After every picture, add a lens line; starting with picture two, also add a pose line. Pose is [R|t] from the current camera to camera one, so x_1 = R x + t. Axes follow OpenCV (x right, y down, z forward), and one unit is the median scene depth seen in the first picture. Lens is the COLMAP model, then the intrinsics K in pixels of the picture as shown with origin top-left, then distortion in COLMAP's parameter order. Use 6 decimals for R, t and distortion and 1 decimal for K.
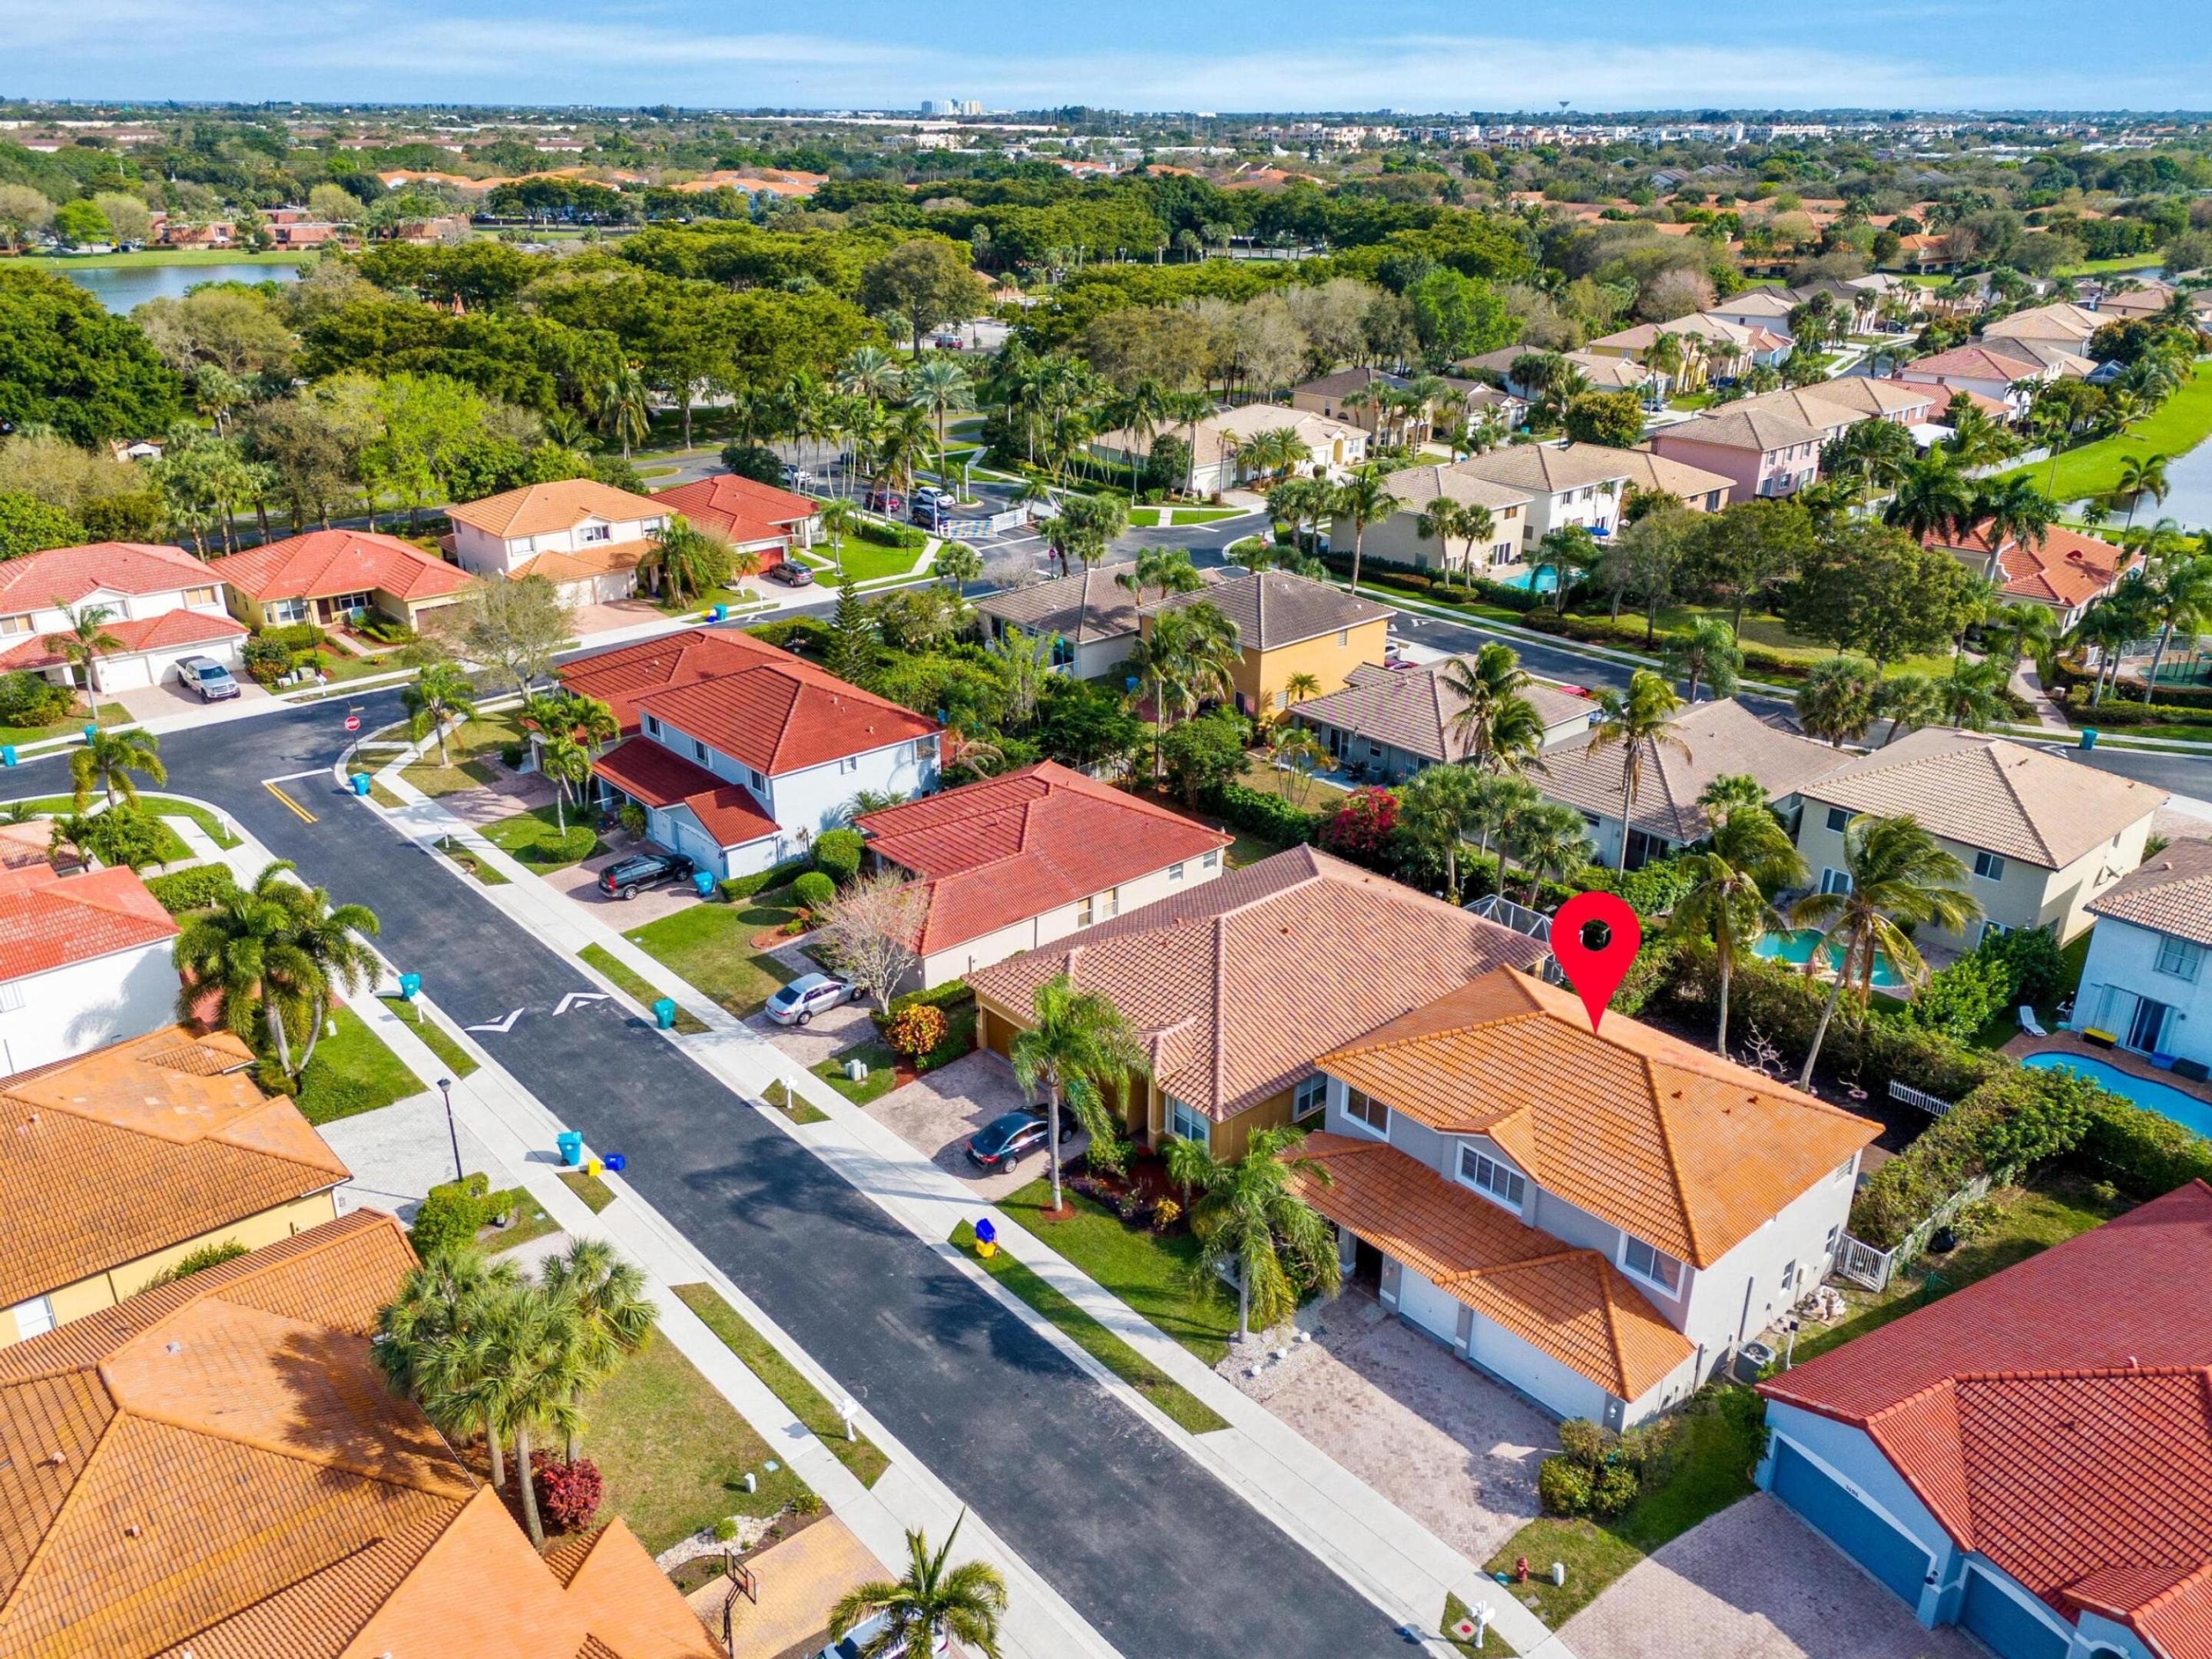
lens RADIAL K [[1625.7, 0, 1085.8], [0, 1625.7, 823.4], [0, 0, 1]] dist [0.068276, -0.066553]
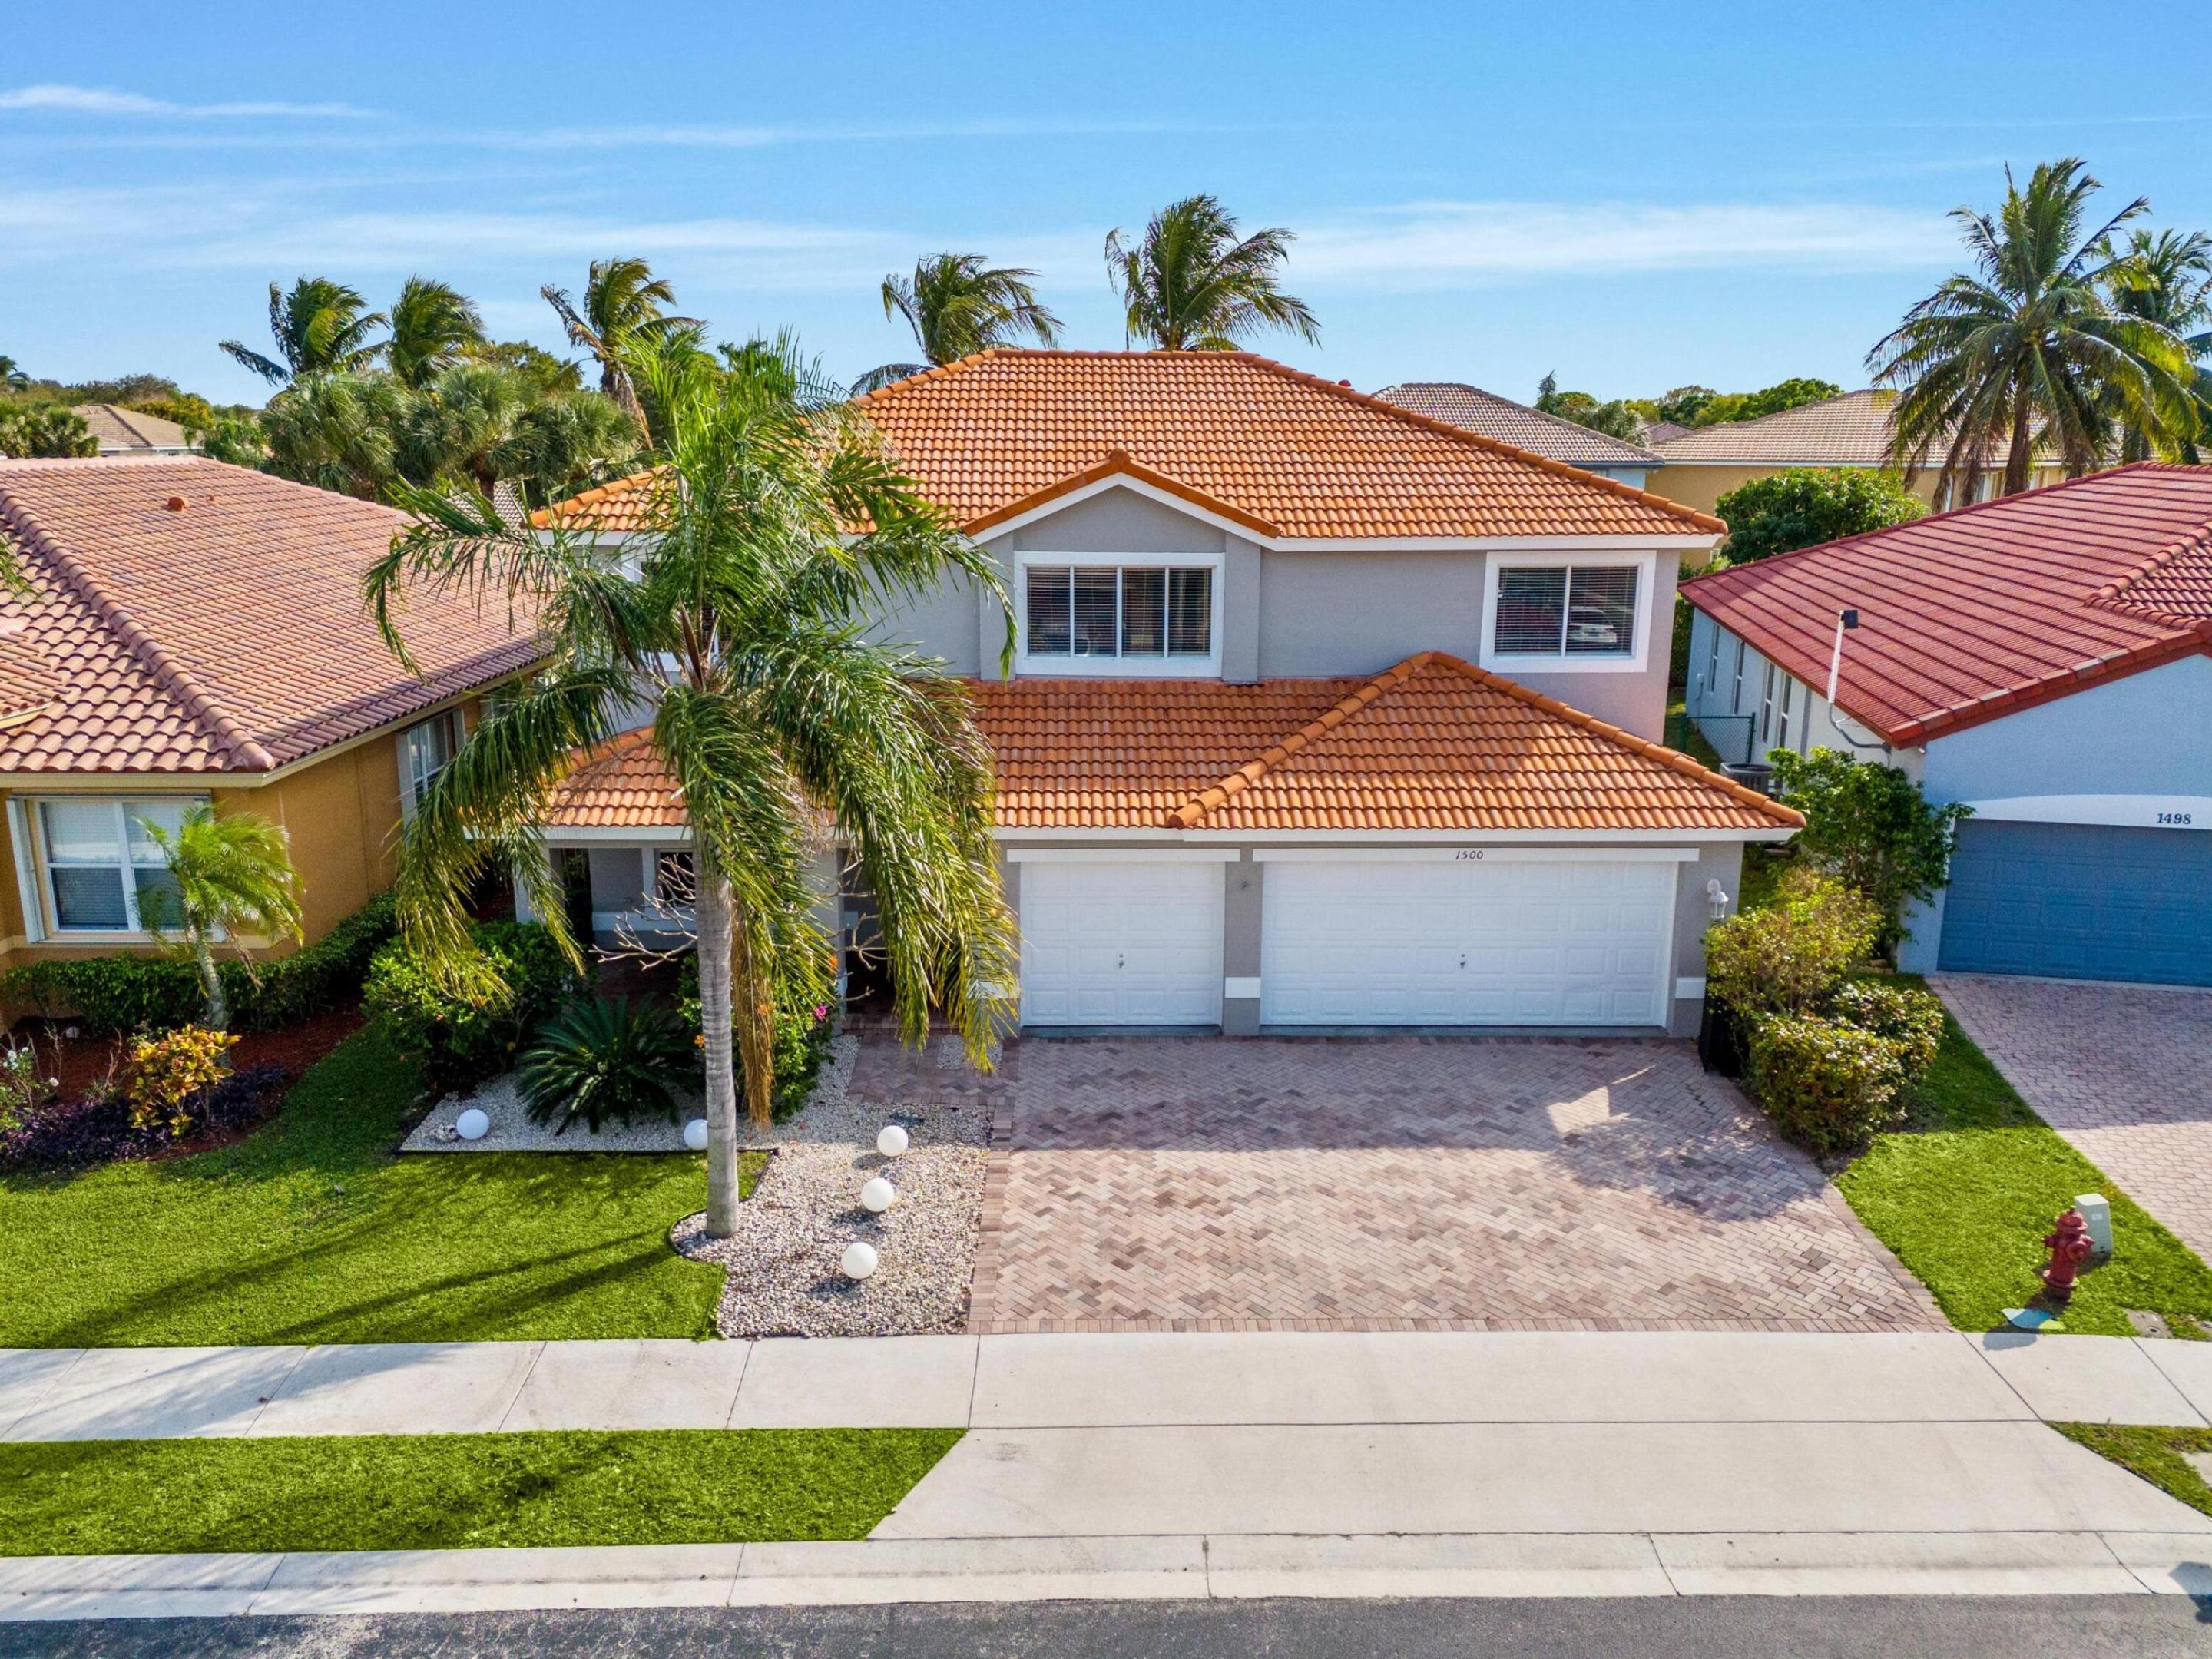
lens RADIAL K [[1630.7, 0, 1100.0], [0, 1630.7, 827.5], [0, 0, 1]] dist [0.071958, -0.062675]
pose [[0.640828, -0.170234, 0.748572, -0.058186], [0.290550, 0.956349, -0.031246, 0.263578], [-0.710577, 0.237521, 0.662317, 0.715240]]
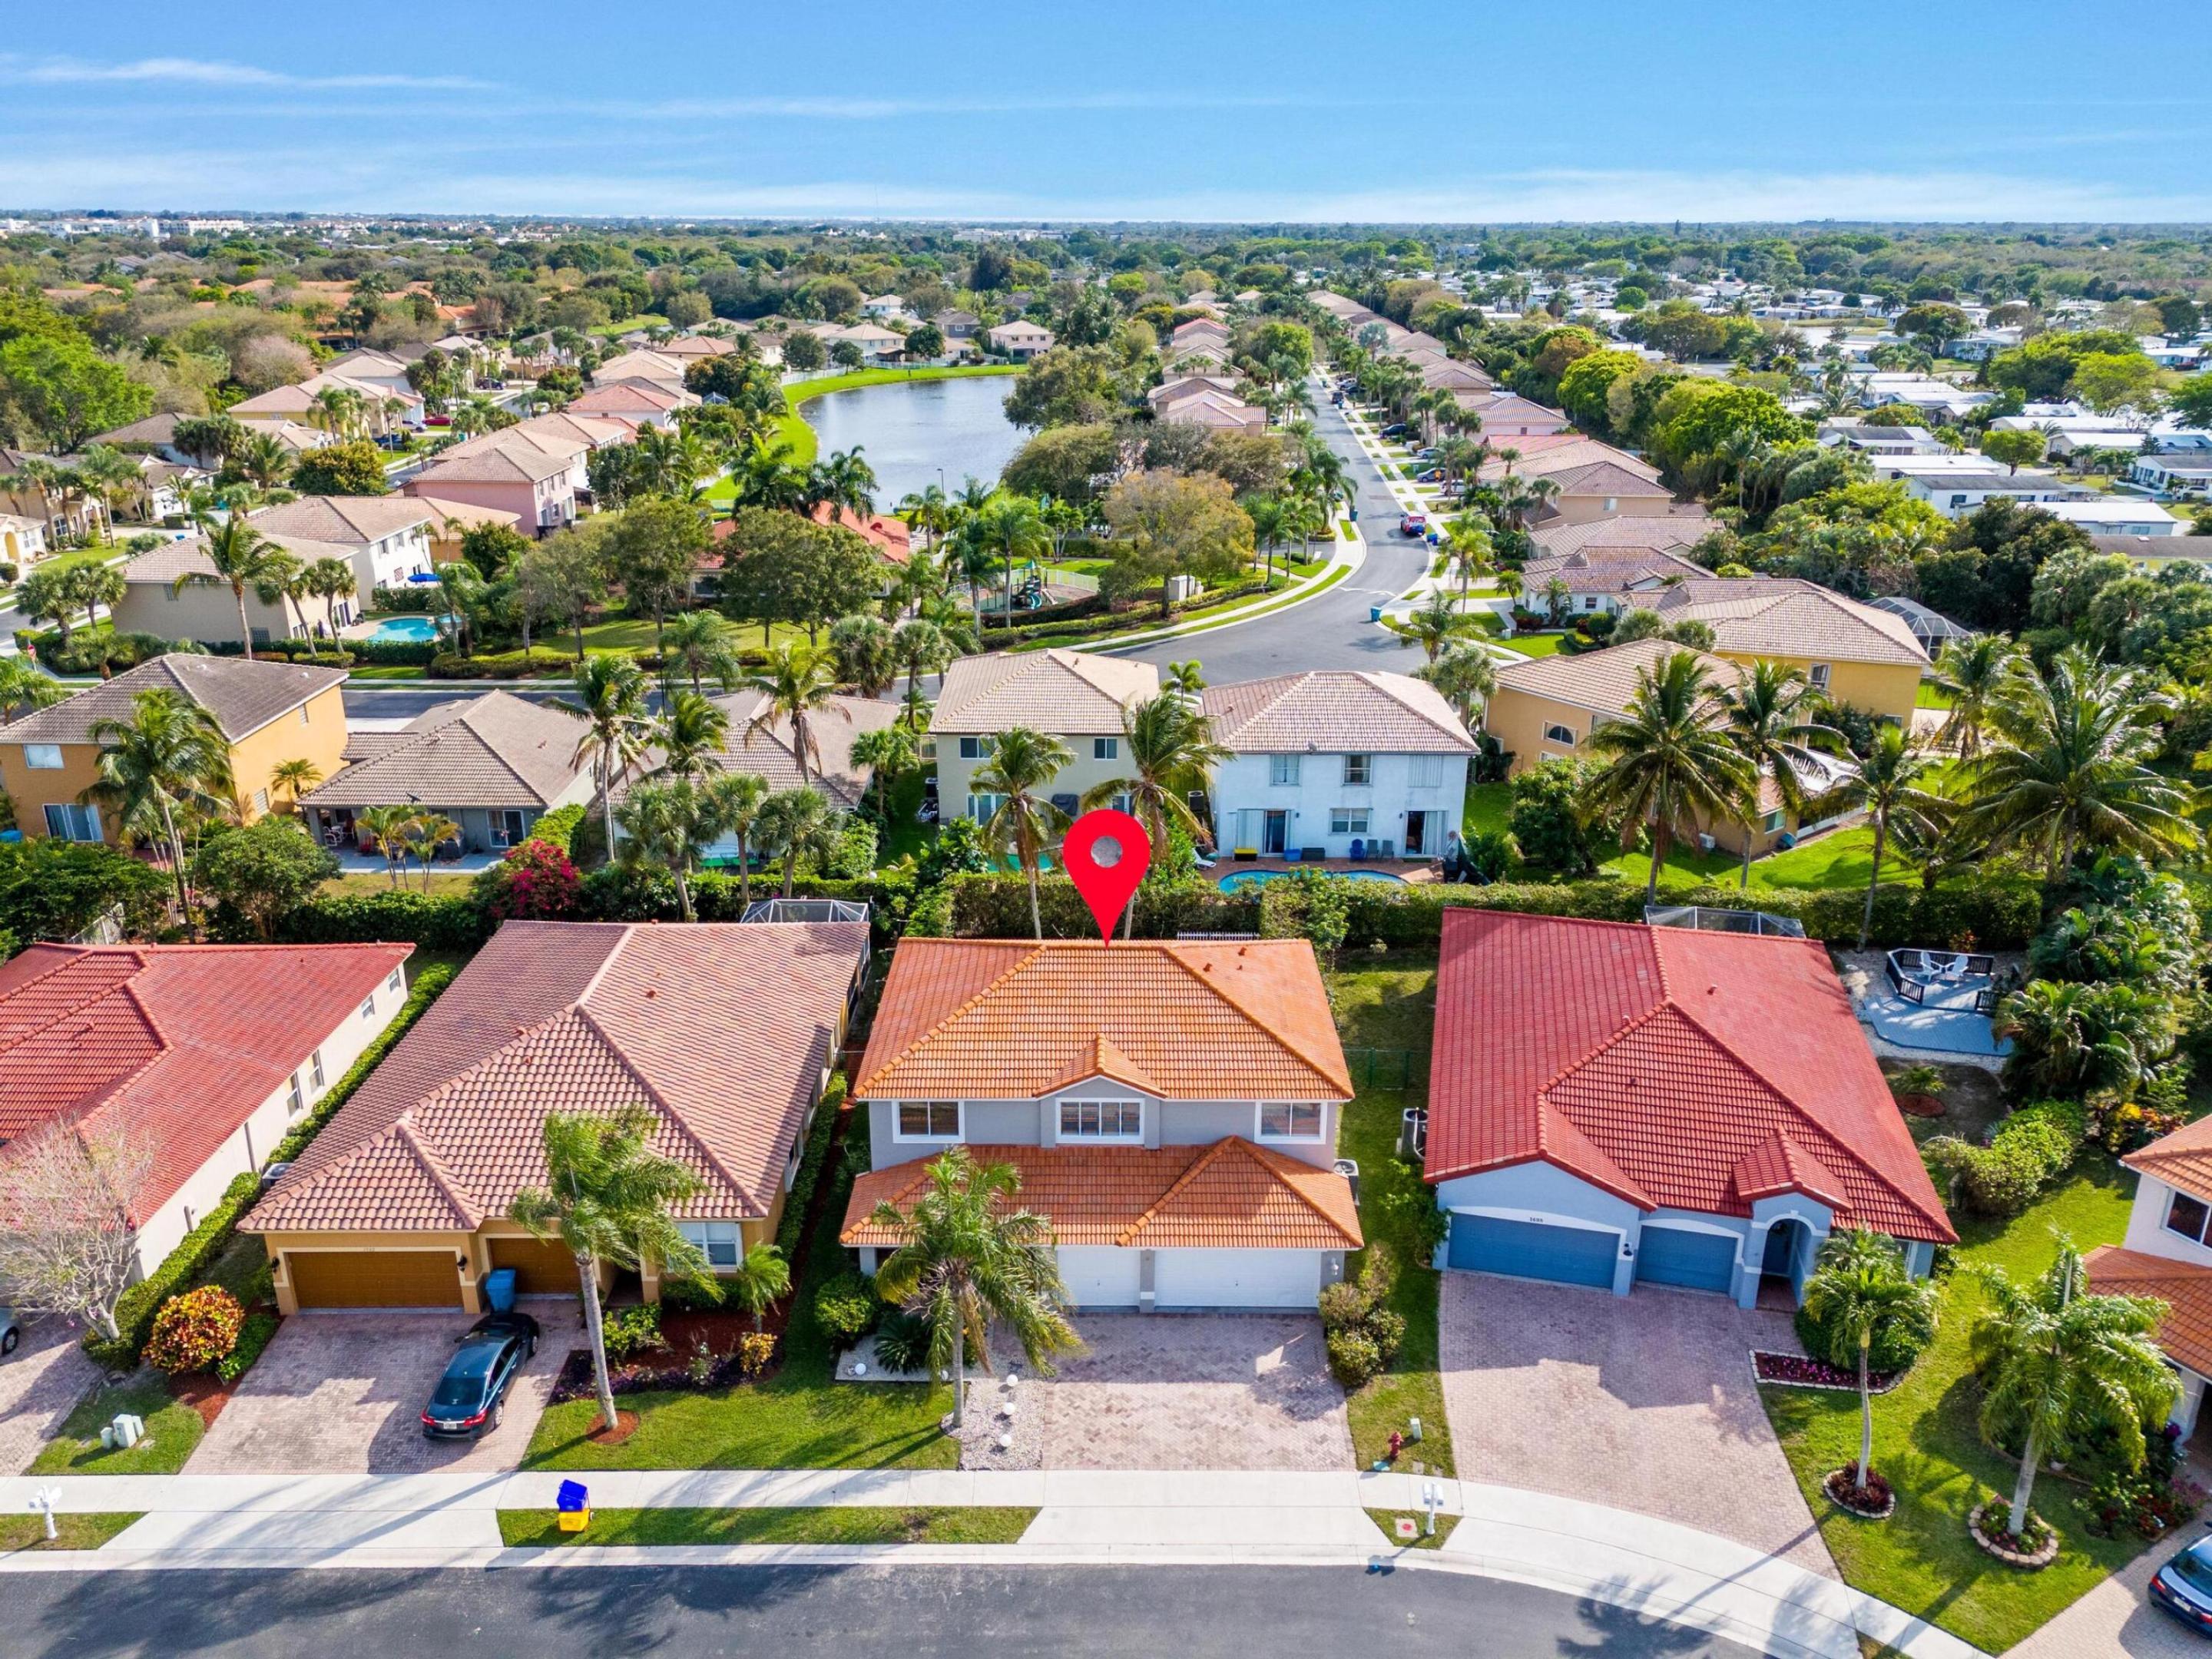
lens RADIAL K [[1625.7, 0, 1085.8], [0, 1625.7, 823.4], [0, 0, 1]] dist [0.068276, -0.066553]
pose [[0.663980, -0.257366, 0.702064, -0.346699], [0.292826, 0.953408, 0.072564, -0.013752], [-0.688029, 0.157402, 0.708408, 0.305604]]
